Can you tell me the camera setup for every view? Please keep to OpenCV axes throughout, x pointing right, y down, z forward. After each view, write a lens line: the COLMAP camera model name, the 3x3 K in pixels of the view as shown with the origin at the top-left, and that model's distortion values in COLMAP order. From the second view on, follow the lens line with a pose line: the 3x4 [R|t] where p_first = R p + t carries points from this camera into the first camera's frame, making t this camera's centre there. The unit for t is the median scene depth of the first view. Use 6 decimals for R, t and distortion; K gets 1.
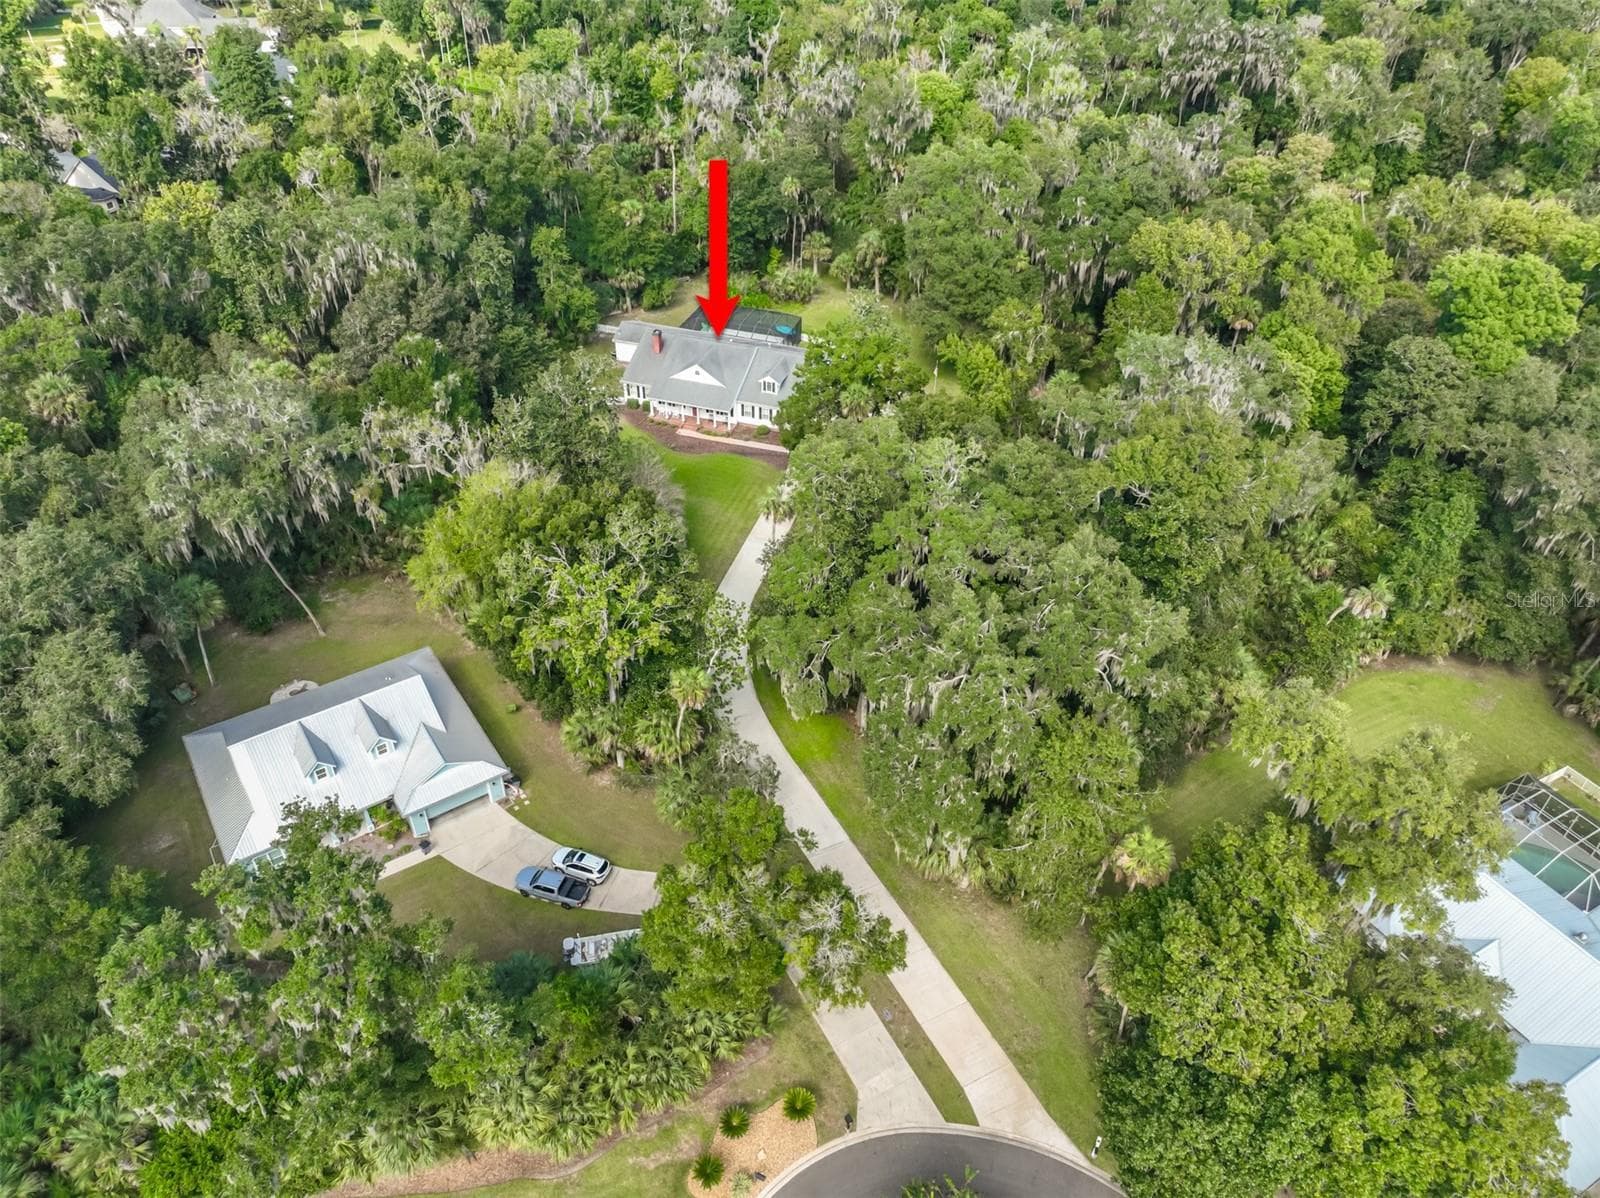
lens RADIAL K [[1135.4, 0, 800.0], [0, 1135.4, 599.0], [0, 0, 1]] dist [0.000269, 0.016874]
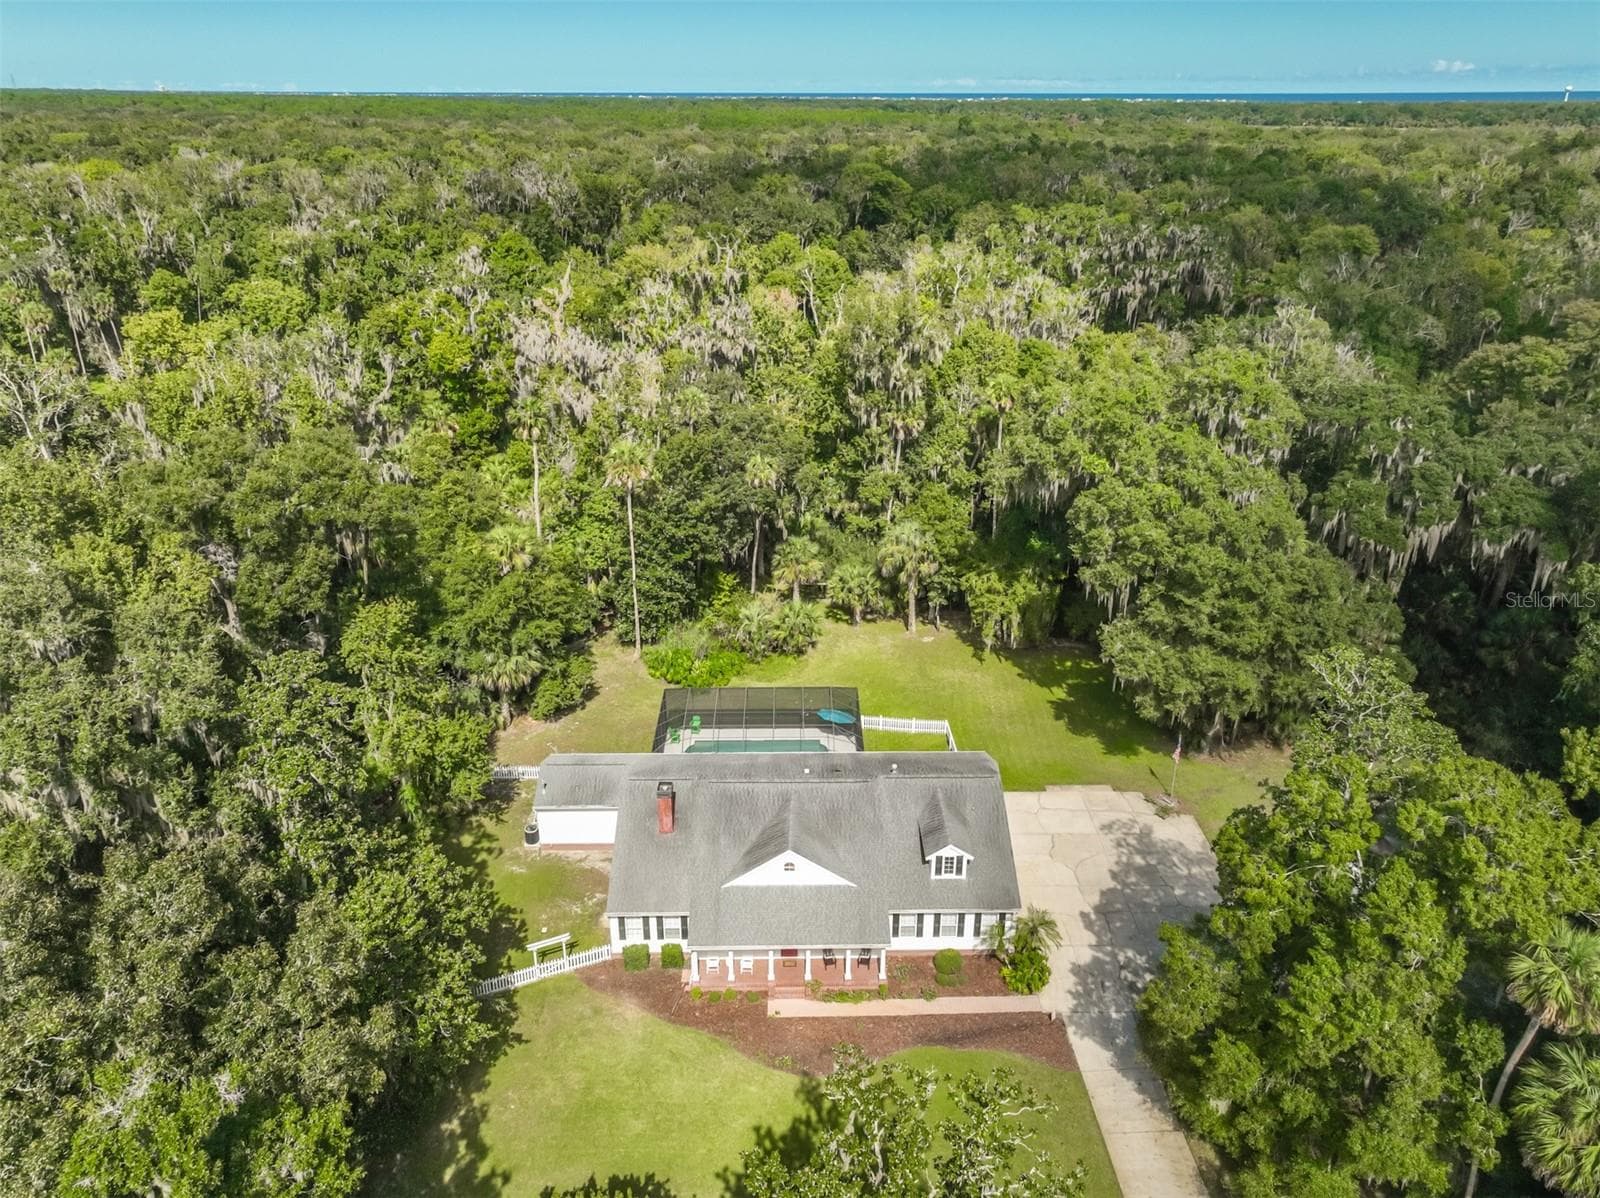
lens RADIAL K [[1150.5, 0, 806.9], [0, 1150.5, 593.0], [0, 0, 1]] dist [0.003911, 0.009874]
pose [[0.943761, -0.144885, 0.297193, -0.235548], [0.212758, 0.954170, -0.210460, -0.236853], [-0.253080, 0.261854, 0.931334, 0.628018]]
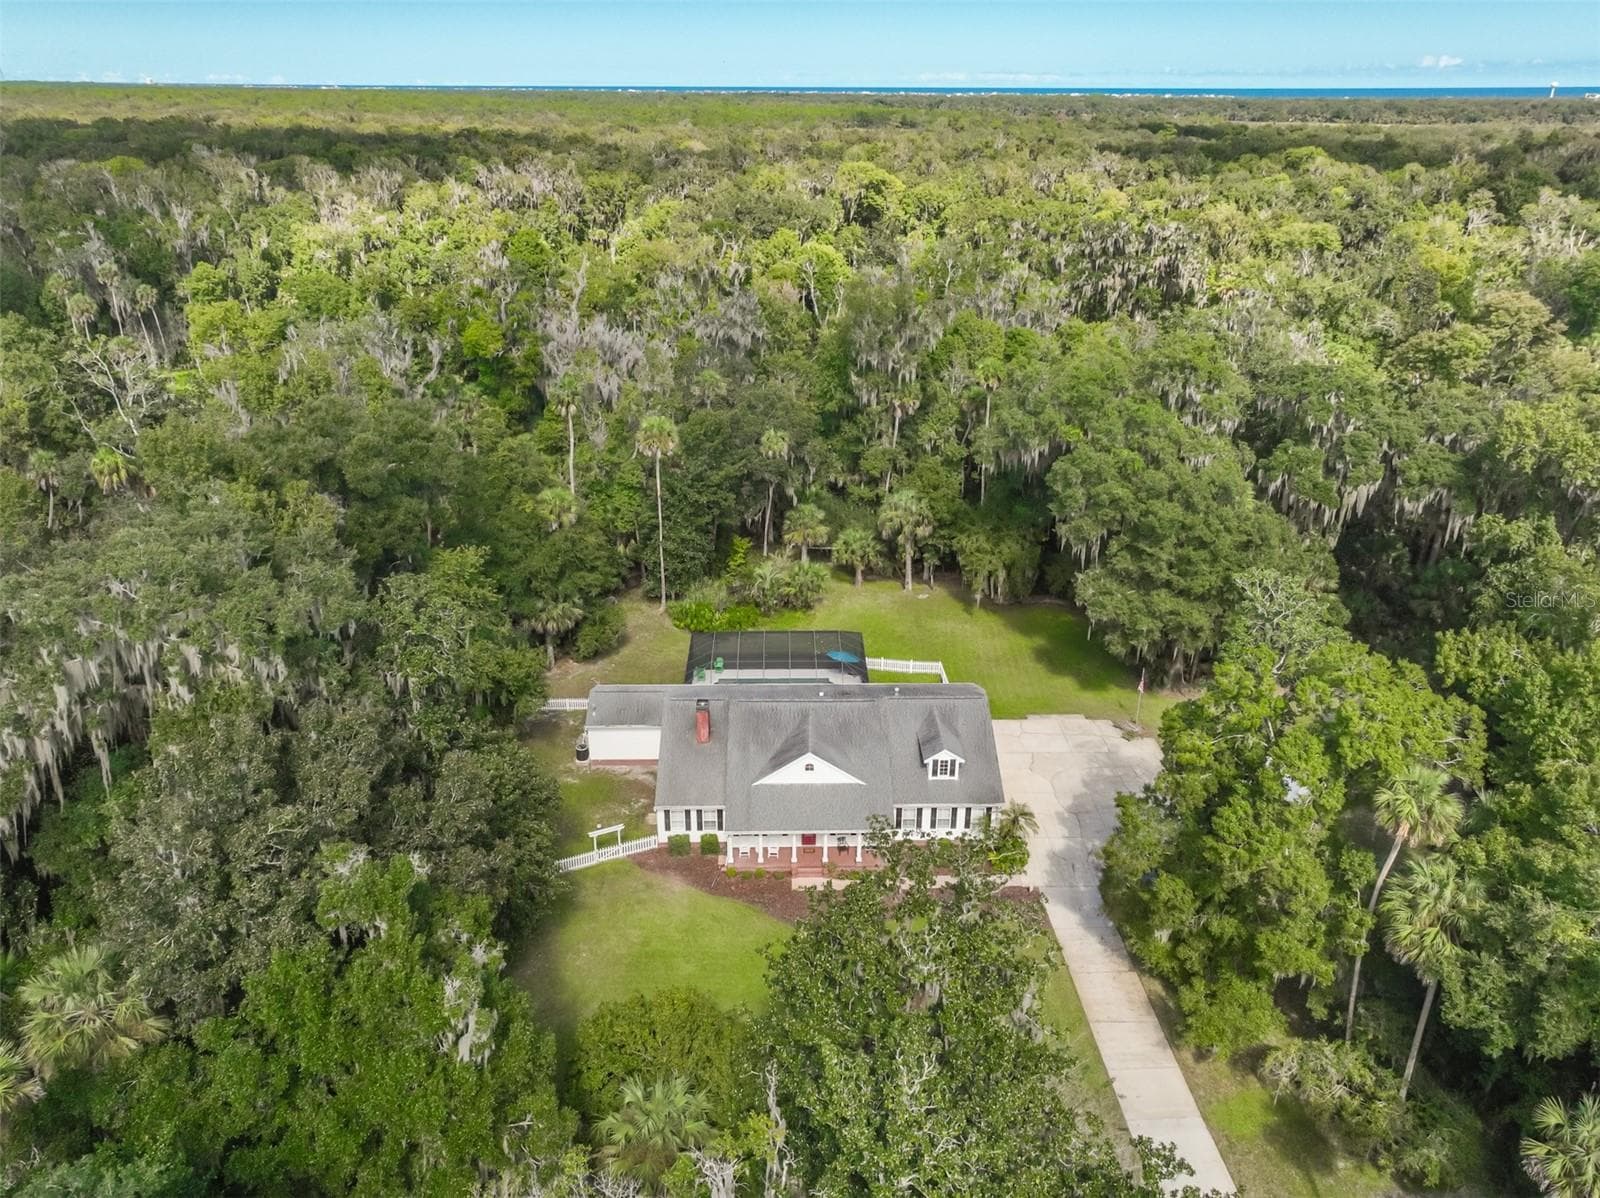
lens RADIAL K [[1150.1, 0, 799.4], [0, 1150.1, 593.6], [0, 0, 1]] dist [0.005203, 0.006072]
pose [[0.942811, -0.145869, 0.299716, -0.283292], [0.212933, 0.955349, -0.204859, -0.193176], [-0.256451, 0.256962, 0.931774, 0.548694]]
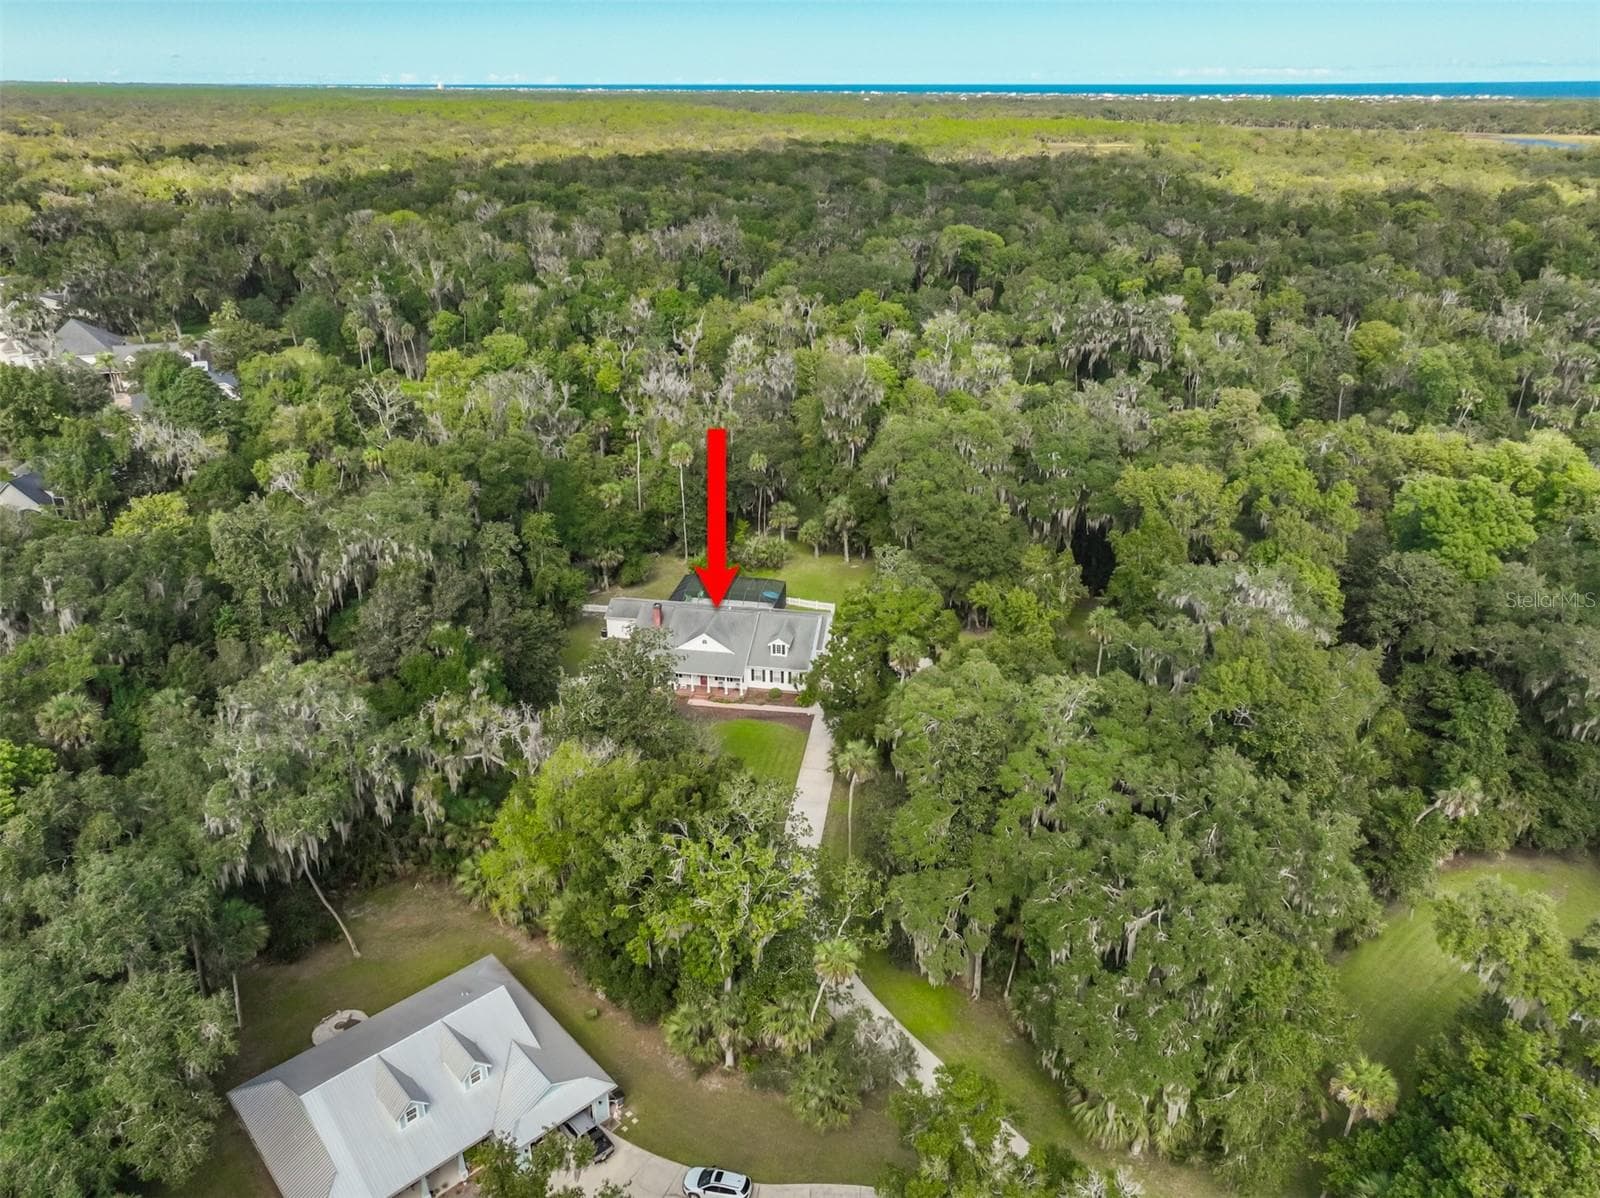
lens RADIAL K [[1150.5, 0, 806.9], [0, 1150.5, 593.0], [0, 0, 1]] dist [0.003911, 0.009874]
pose [[0.989066, -0.075261, 0.126823, -0.146028], [0.103153, 0.967654, -0.230228, 0.000443], [-0.105394, 0.240793, 0.964837, 0.010706]]
